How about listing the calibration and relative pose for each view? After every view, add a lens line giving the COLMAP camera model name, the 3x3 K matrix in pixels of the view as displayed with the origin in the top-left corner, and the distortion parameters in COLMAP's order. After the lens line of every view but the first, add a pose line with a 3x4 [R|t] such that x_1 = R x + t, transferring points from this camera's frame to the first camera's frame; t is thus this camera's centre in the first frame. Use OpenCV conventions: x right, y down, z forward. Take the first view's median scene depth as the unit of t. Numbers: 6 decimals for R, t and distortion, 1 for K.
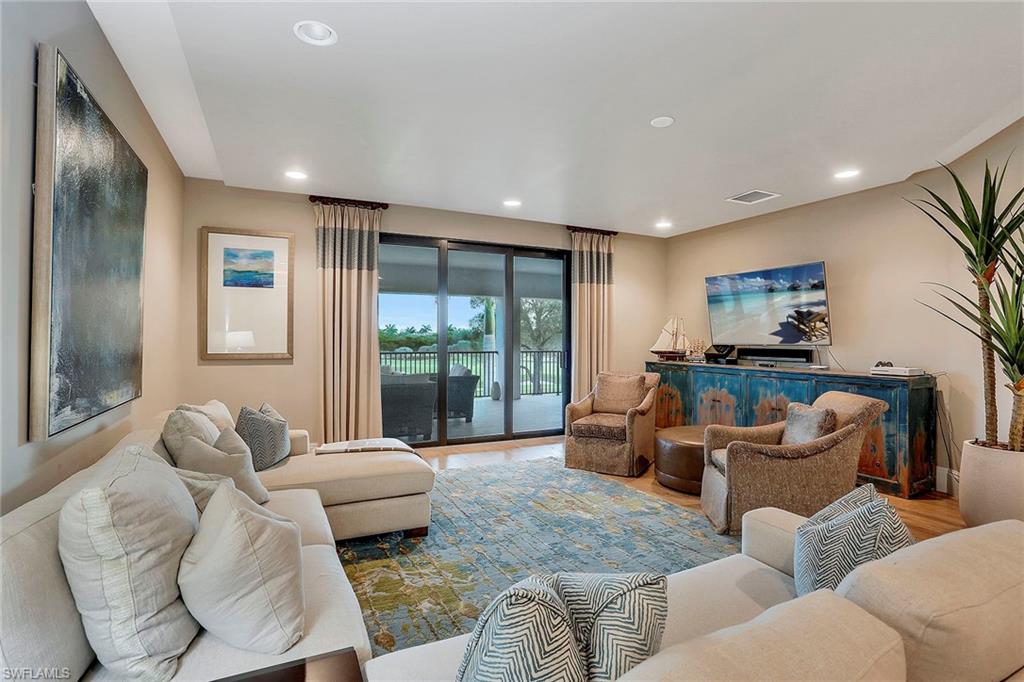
lens RADIAL K [[497.6, 0, 506.9], [0, 497.6, 336.6], [0, 0, 1]] dist [-0.022614, 0.000230]
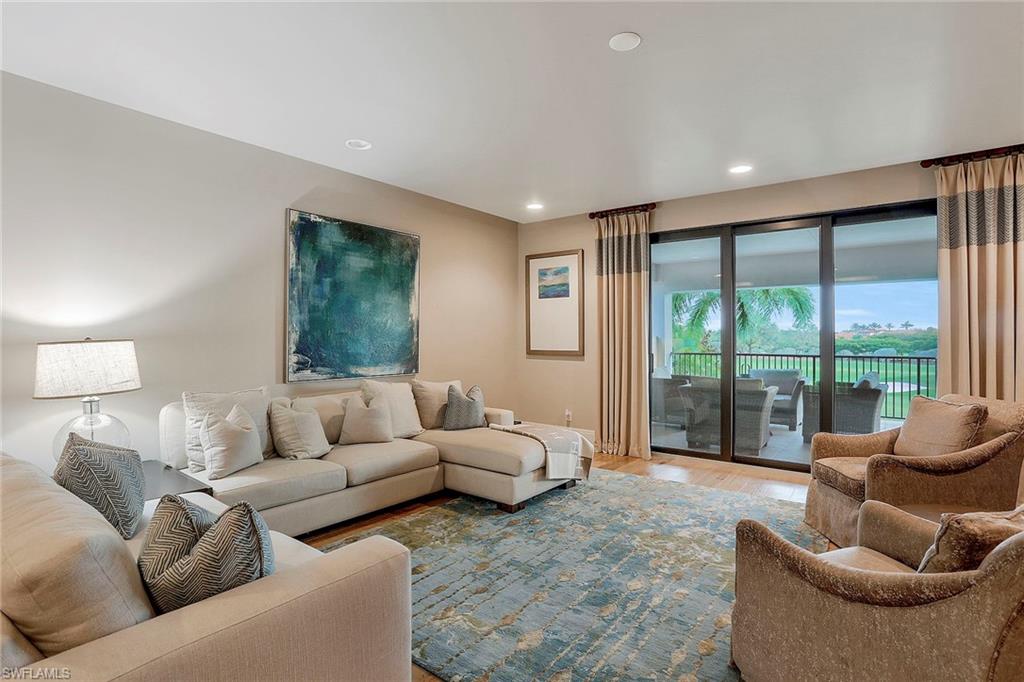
lens RADIAL K [[497.6, 0, 506.9], [0, 497.6, 336.6], [0, 0, 1]] dist [-0.022614, 0.000230]
pose [[0.455130, -0.000763, -0.890425, 0.539590], [0.001574, 0.999999, -0.000052, -0.000325], [0.890424, -0.001377, 0.455130, 0.301364]]
